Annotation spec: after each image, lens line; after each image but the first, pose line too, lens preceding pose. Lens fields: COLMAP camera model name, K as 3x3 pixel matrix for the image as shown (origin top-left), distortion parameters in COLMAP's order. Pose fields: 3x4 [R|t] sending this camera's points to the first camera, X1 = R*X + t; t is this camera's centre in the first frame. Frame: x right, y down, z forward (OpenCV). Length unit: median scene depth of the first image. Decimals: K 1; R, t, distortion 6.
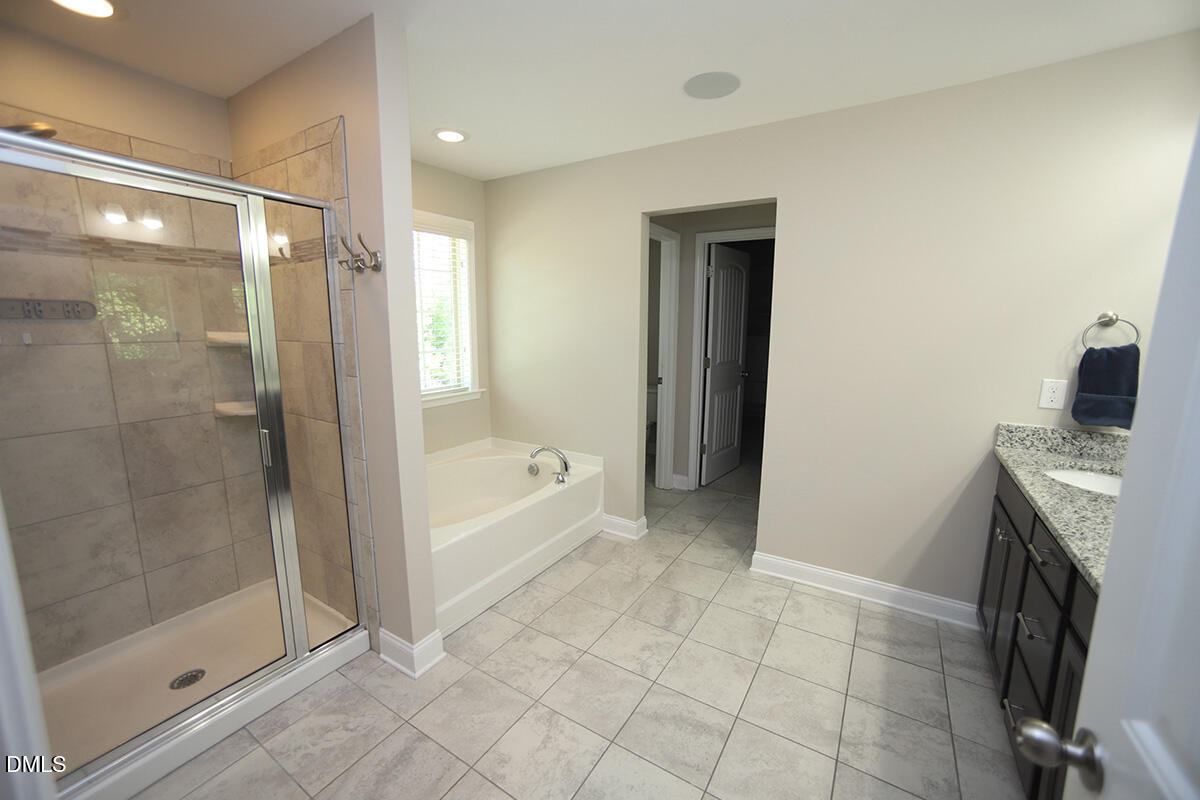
lens RADIAL K [[474.0, 0, 602.7], [0, 474.0, 394.9], [0, 0, 1]] dist [-0.025527, 0.002682]
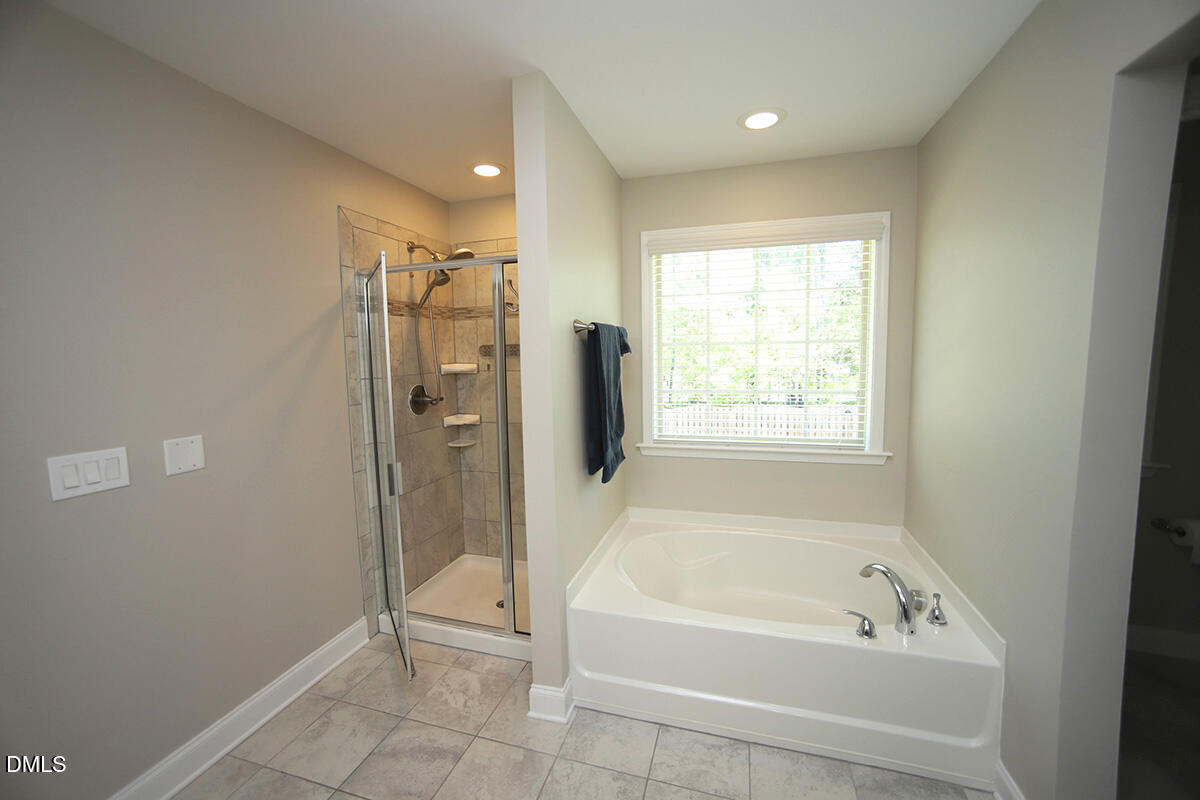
lens RADIAL K [[474.0, 0, 602.0], [0, 474.0, 403.0], [0, 0, 1]] dist [-0.025527, 0.002682]
pose [[0.267765, 0.092913, -0.958994, 0.455161], [-0.133143, 0.989358, 0.058679, -0.111558], [0.954240, 0.111971, 0.277287, 0.677265]]
